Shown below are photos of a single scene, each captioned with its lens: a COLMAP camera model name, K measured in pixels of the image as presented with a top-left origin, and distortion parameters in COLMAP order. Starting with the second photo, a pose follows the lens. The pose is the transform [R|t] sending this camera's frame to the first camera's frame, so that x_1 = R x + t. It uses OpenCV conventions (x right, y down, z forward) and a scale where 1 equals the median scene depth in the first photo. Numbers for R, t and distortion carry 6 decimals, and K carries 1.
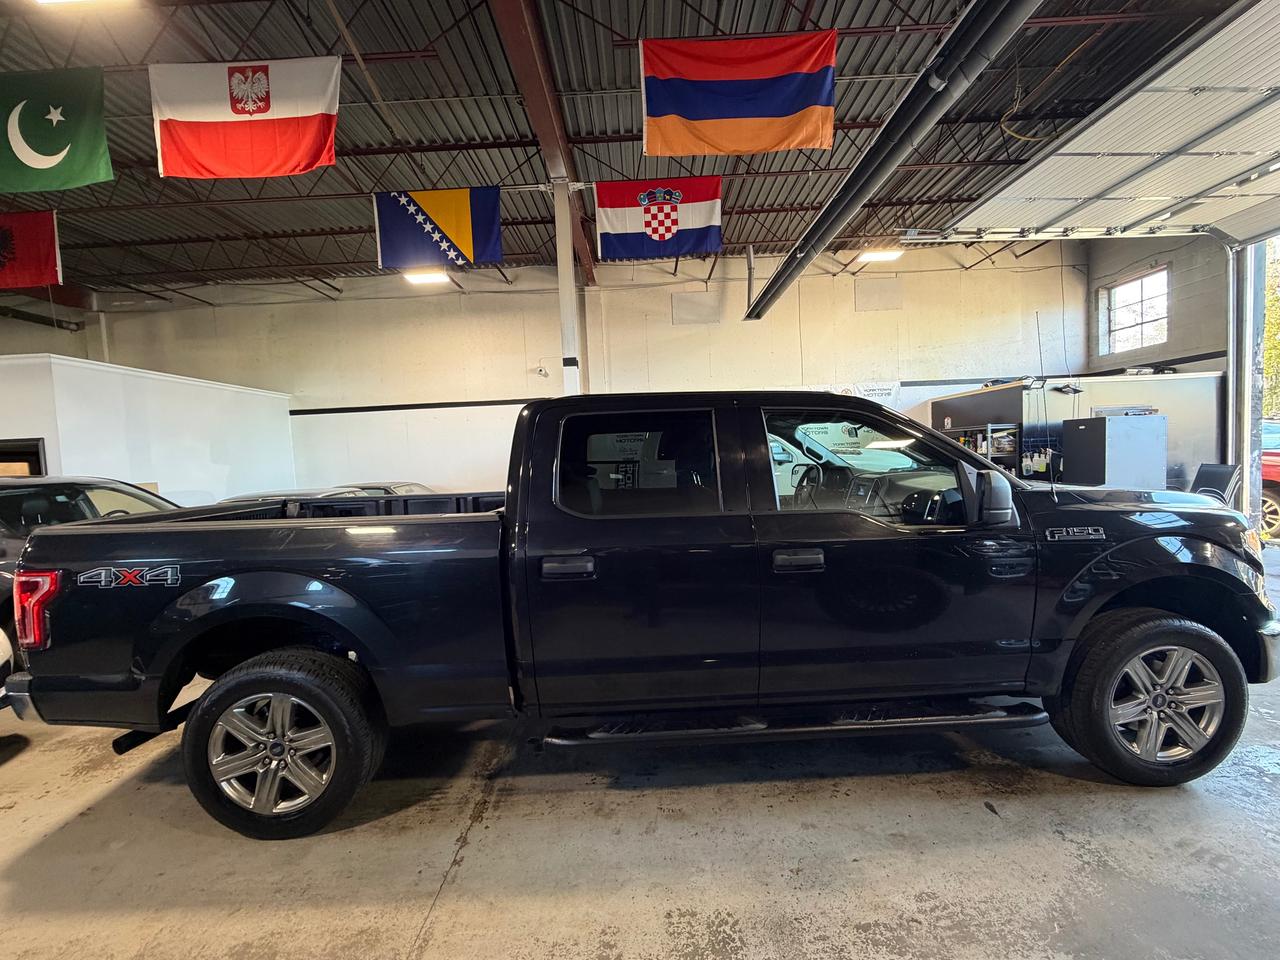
lens RADIAL K [[515.1, 0, 640.0], [0, 515.1, 480.0], [0, 0, 1]] dist [0.000176, 0.000102]
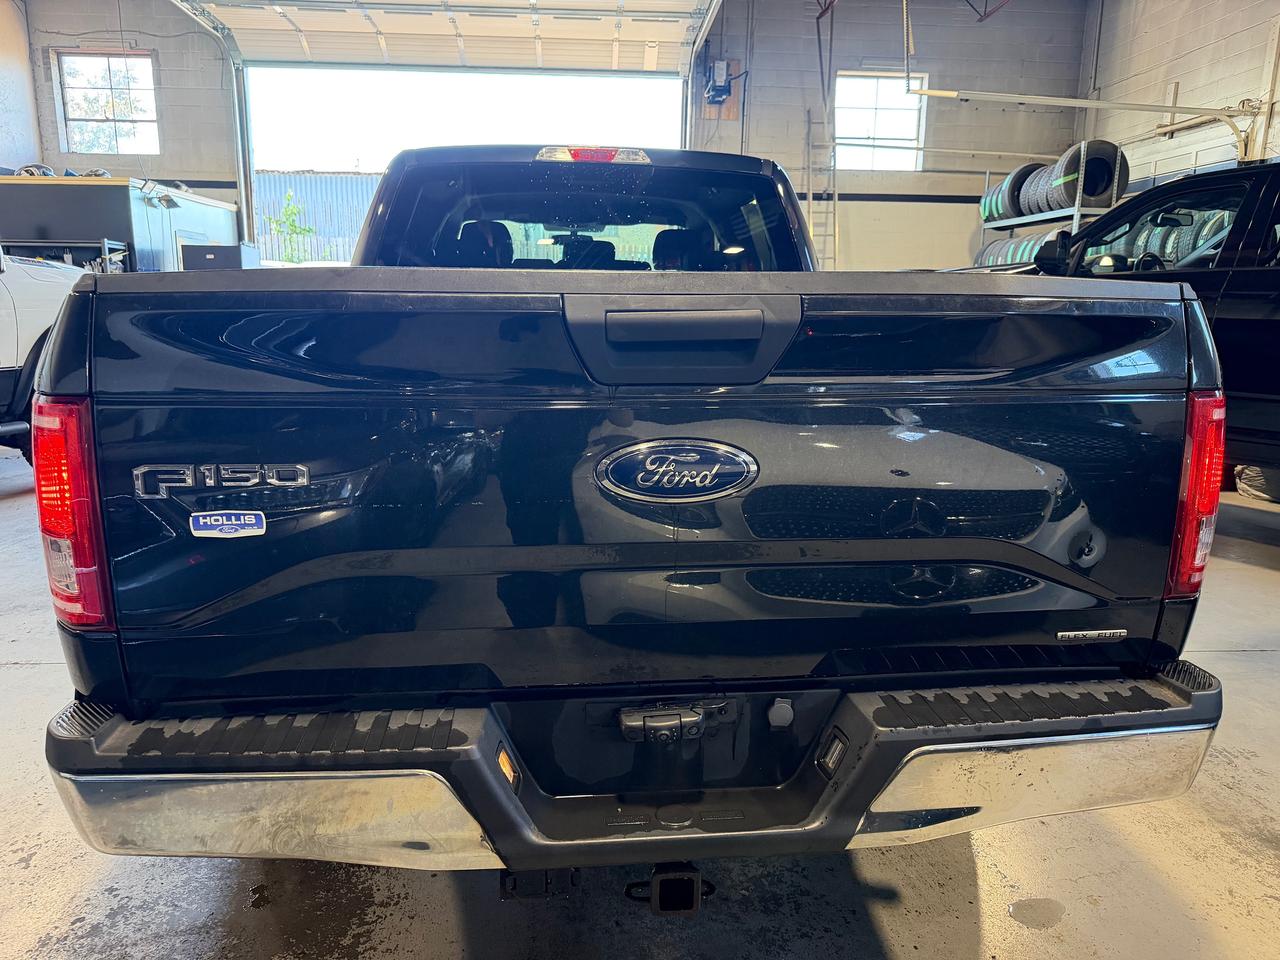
lens RADIAL K [[917.8, 0, 640.0], [0, 917.8, 480.0], [0, 0, 1]] dist [0.000186, -0.009845]
pose [[-0.076144, -0.154104, 0.985116, -0.553727], [0.039577, 0.986739, 0.157417, 0.034738], [-0.996311, 0.050974, -0.069035, 0.440118]]
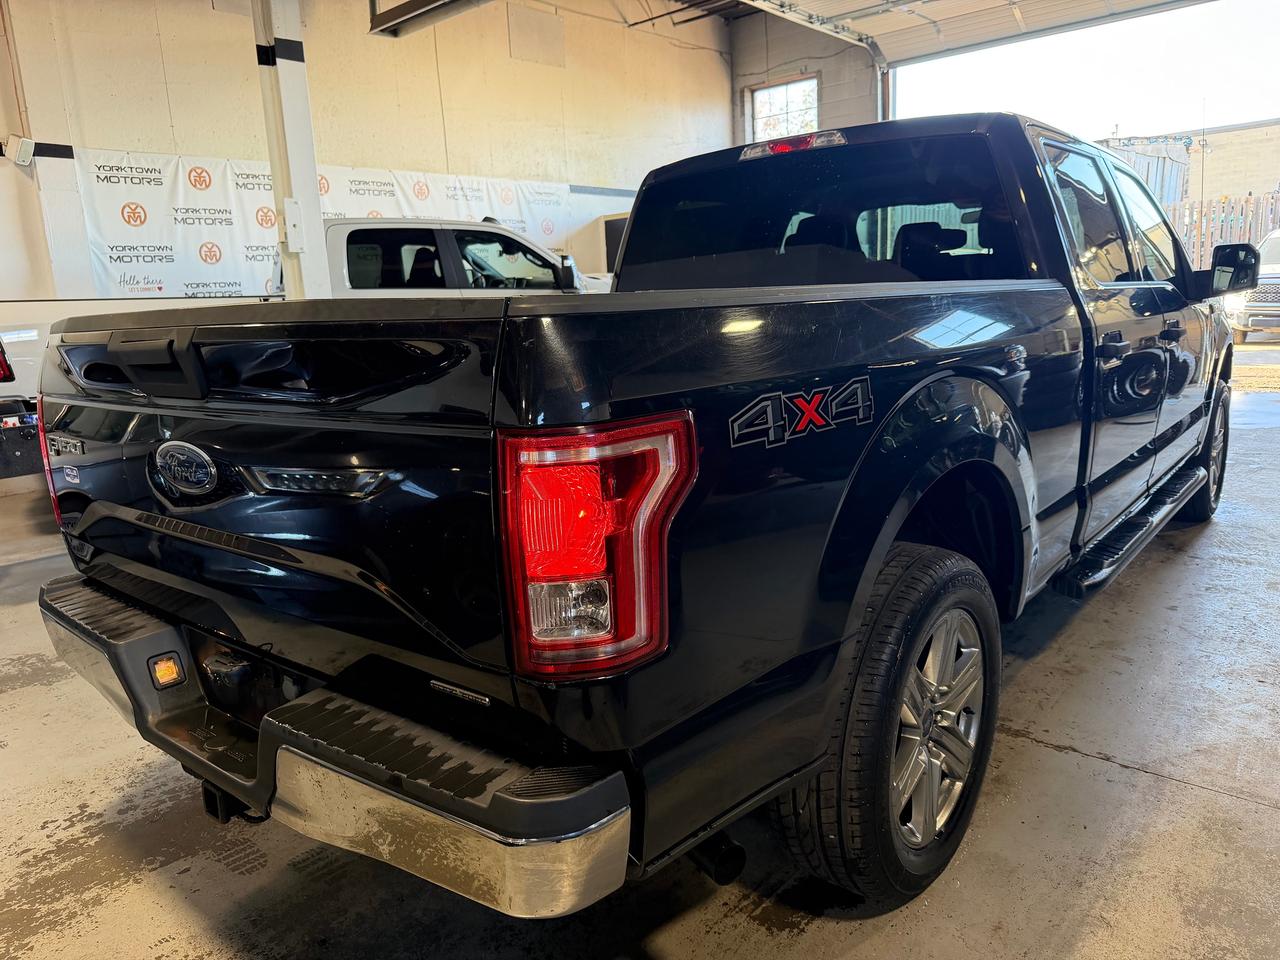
lens RADIAL K [[908.1, 0, 640.0], [0, 908.1, 480.0], [0, 0, 1]] dist [0.010146, -0.031199]
pose [[0.659861, -0.142209, 0.737808, -0.469291], [0.058356, 0.988660, 0.138368, 0.040204], [-0.749119, -0.048248, 0.660677, 0.187627]]
